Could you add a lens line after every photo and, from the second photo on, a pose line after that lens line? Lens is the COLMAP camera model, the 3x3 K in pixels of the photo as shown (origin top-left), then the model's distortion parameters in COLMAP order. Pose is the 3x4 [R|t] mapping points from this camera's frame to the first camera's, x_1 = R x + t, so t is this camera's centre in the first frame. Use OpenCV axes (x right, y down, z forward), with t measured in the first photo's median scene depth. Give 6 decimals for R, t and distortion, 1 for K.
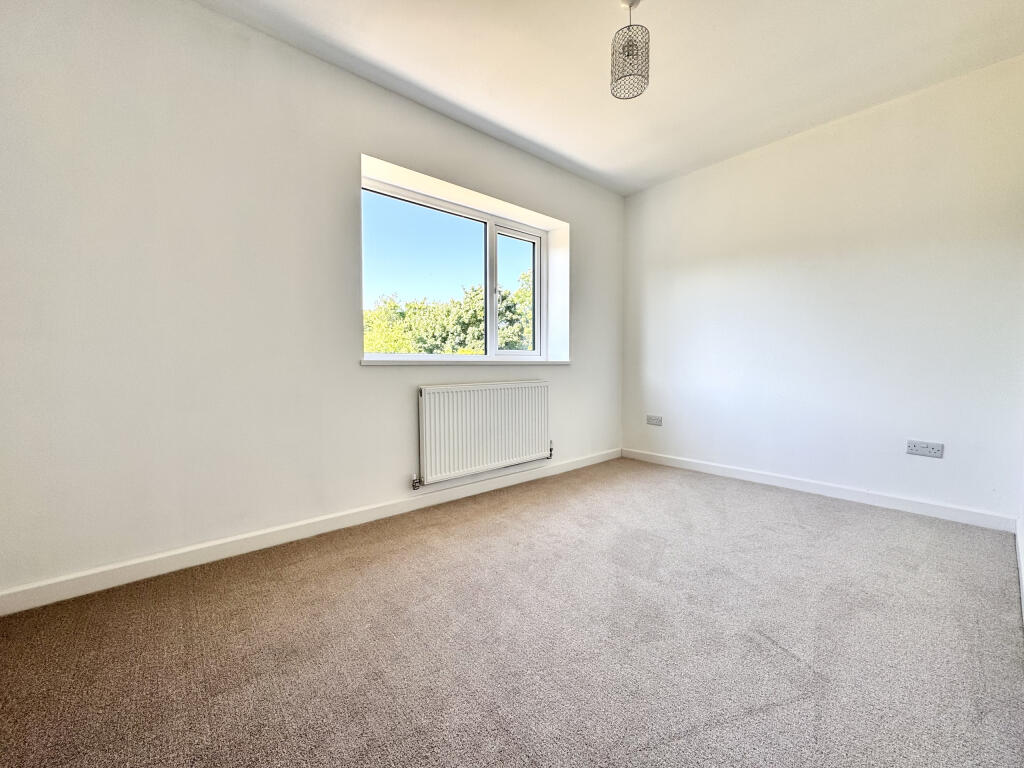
lens RADIAL K [[515.6, 0, 512.5], [0, 515.6, 380.5], [0, 0, 1]] dist [-0.001082, -0.000167]
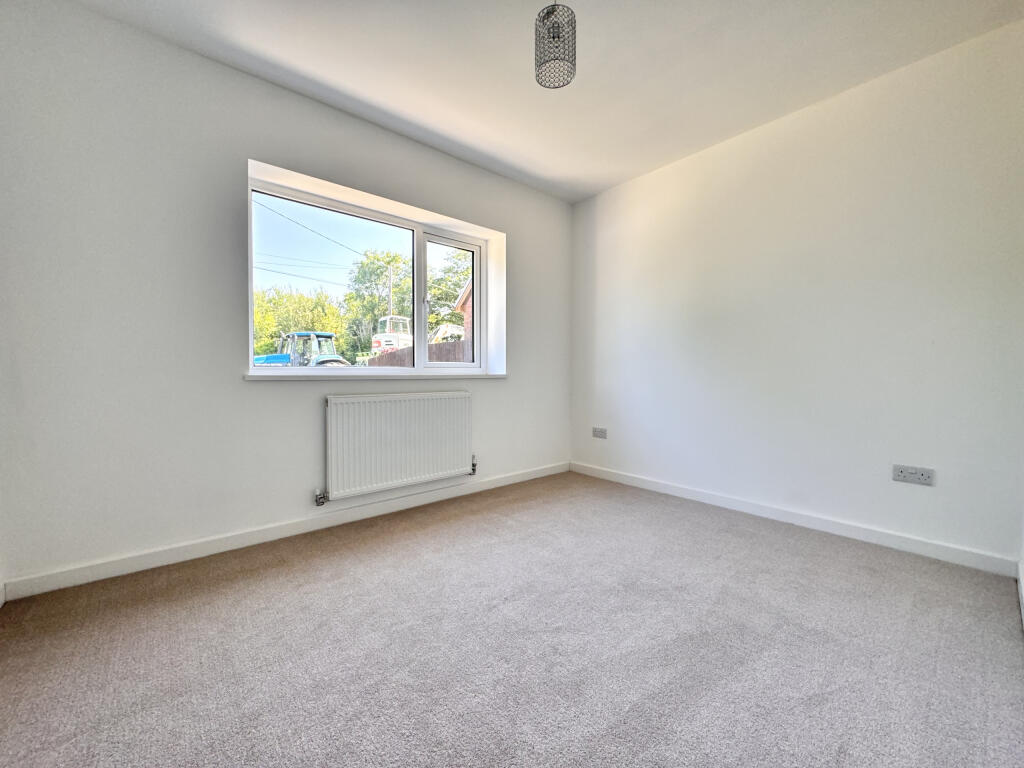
lens RADIAL K [[407.9, 0, 512.2], [0, 407.9, 381.5], [0, 0, 1]] dist [-0.001758, -0.000063]
pose [[0.992083, -0.001355, -0.125575, 0.236660], [-0.001380, 0.999764, -0.021690, -0.002083], [0.125575, 0.021692, 0.991847, 0.264923]]
